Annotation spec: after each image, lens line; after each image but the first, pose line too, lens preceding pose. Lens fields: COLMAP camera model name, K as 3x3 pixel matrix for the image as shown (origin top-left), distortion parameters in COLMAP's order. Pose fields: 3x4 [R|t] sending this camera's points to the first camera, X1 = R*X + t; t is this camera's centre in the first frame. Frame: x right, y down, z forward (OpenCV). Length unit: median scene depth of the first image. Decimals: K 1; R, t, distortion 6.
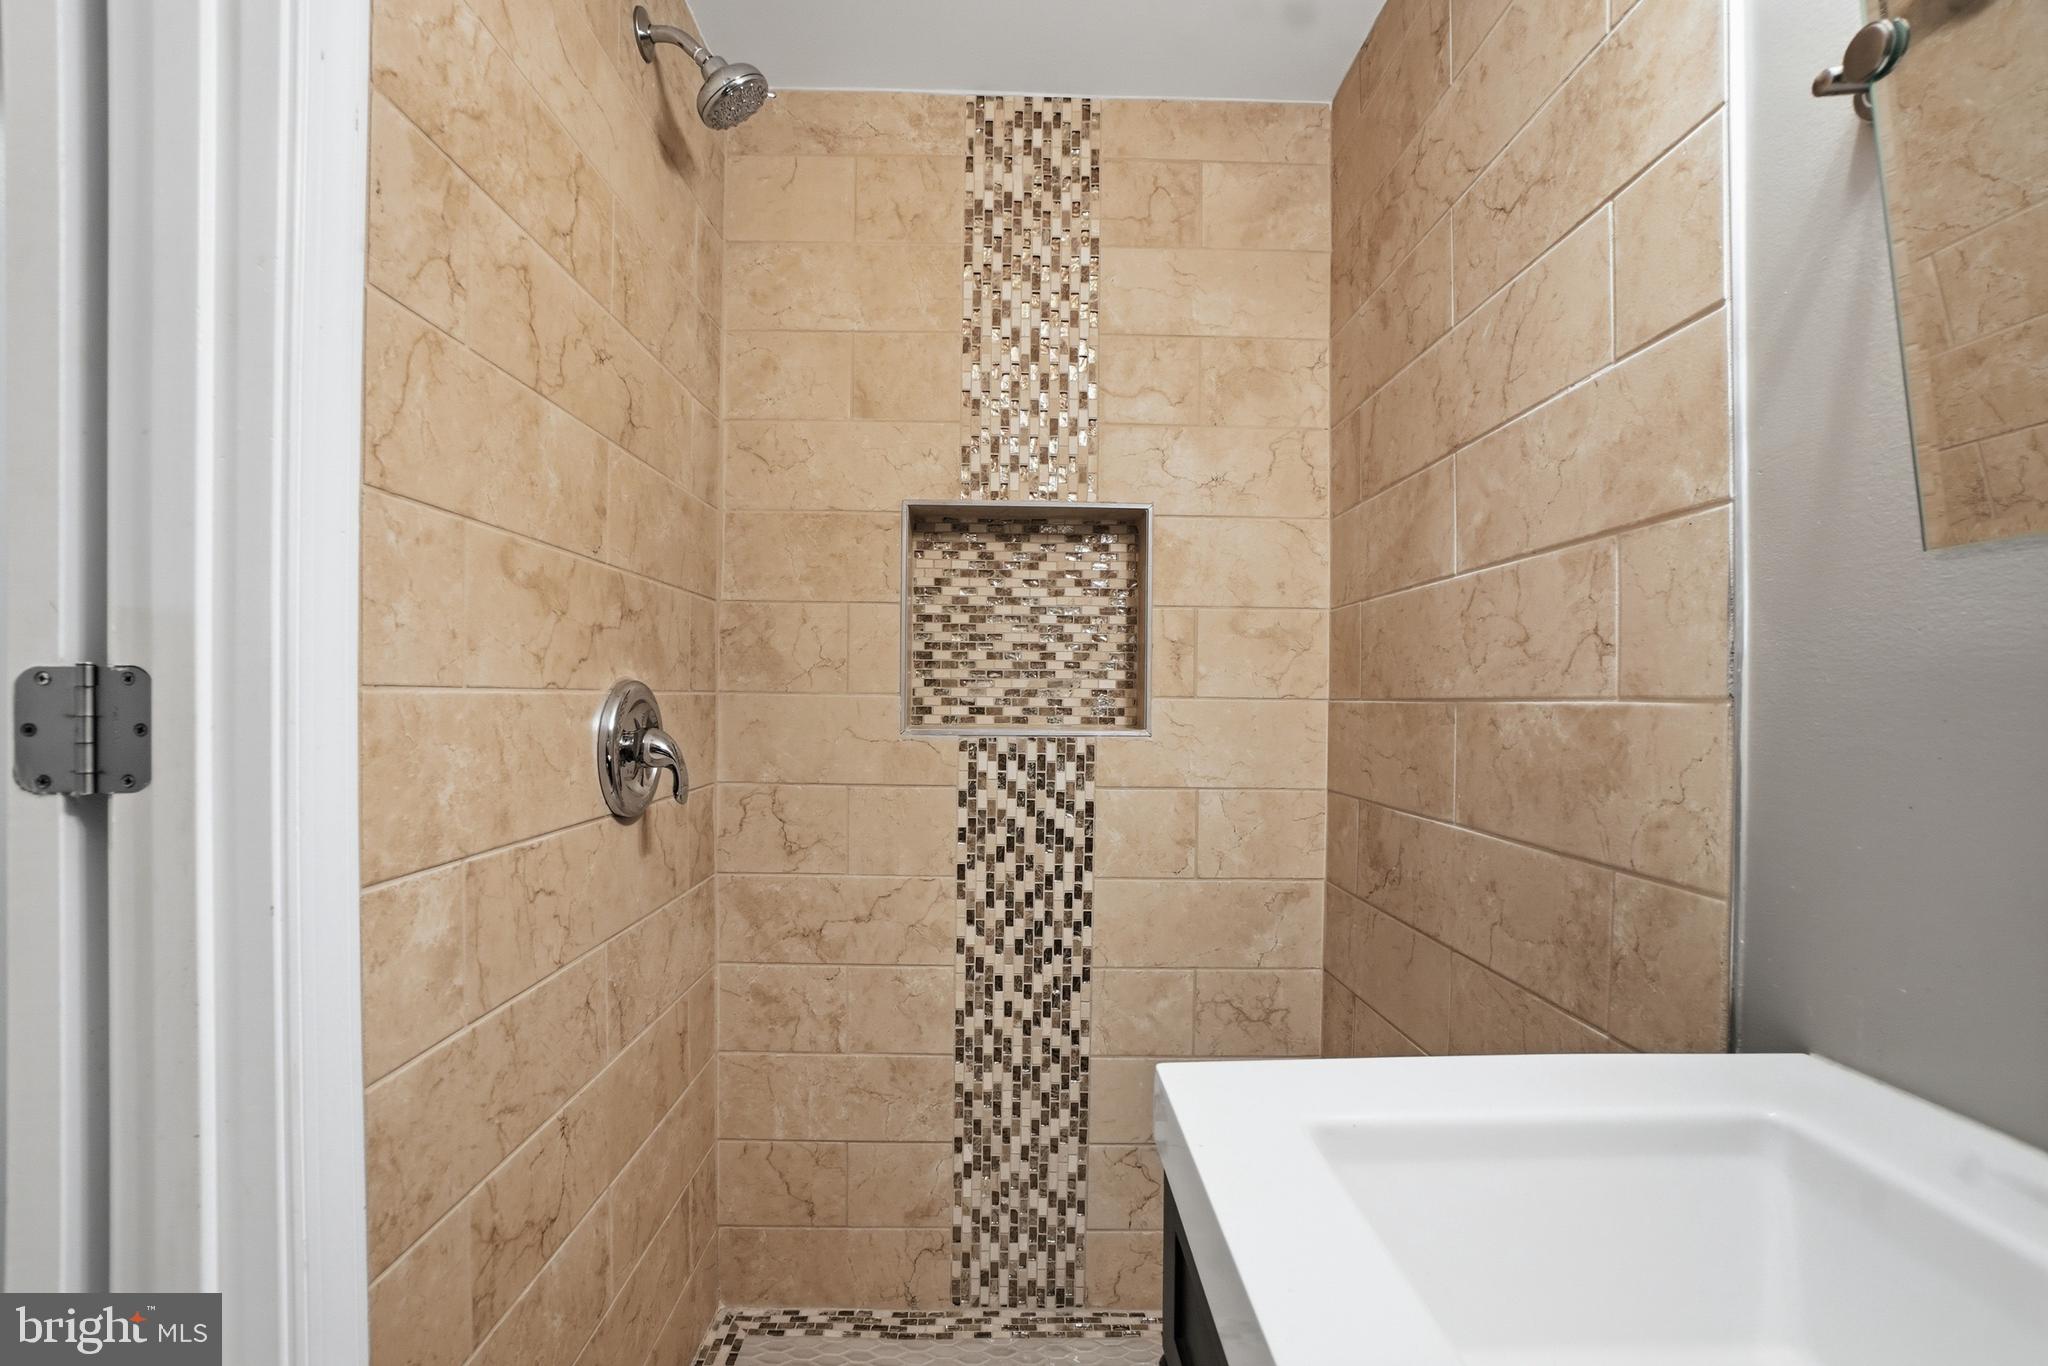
lens RADIAL K [[925.4, 0, 1021.3], [0, 925.4, 703.6], [0, 0, 1]] dist [-0.063849, 0.024086]
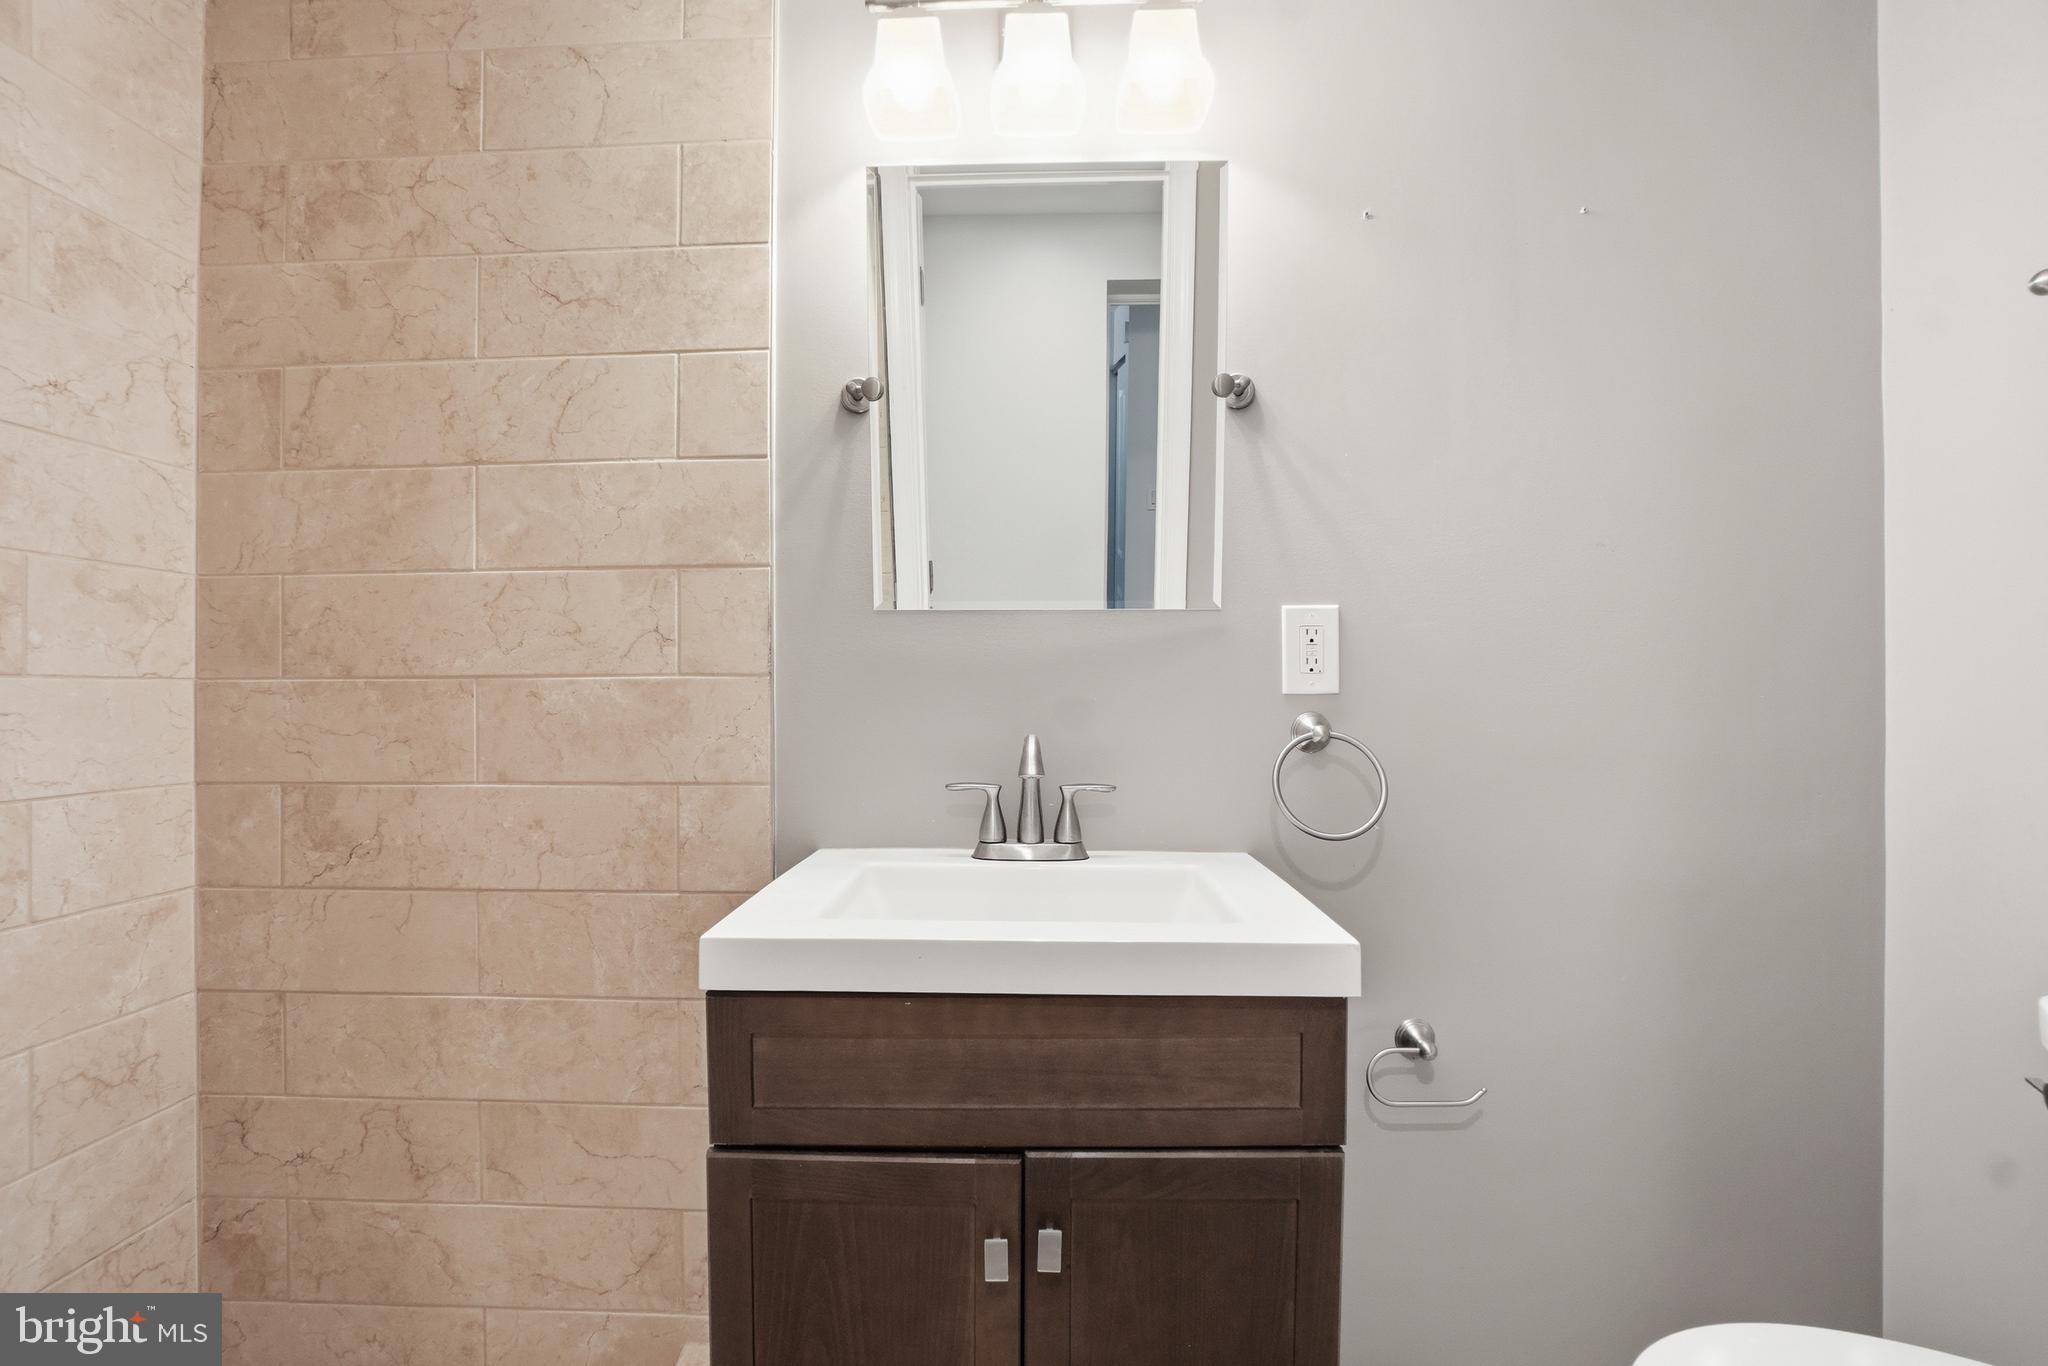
lens RADIAL K [[927.9, 0, 1024.0], [0, 927.9, 683.0], [0, 0, 1]] dist [-0.071727, 0.023594]
pose [[0.027540, -0.000437, 0.999621, -0.756355], [0.011205, 0.999937, 0.000128, 0.013016], [-0.999558, 0.011197, 0.027543, 0.301571]]
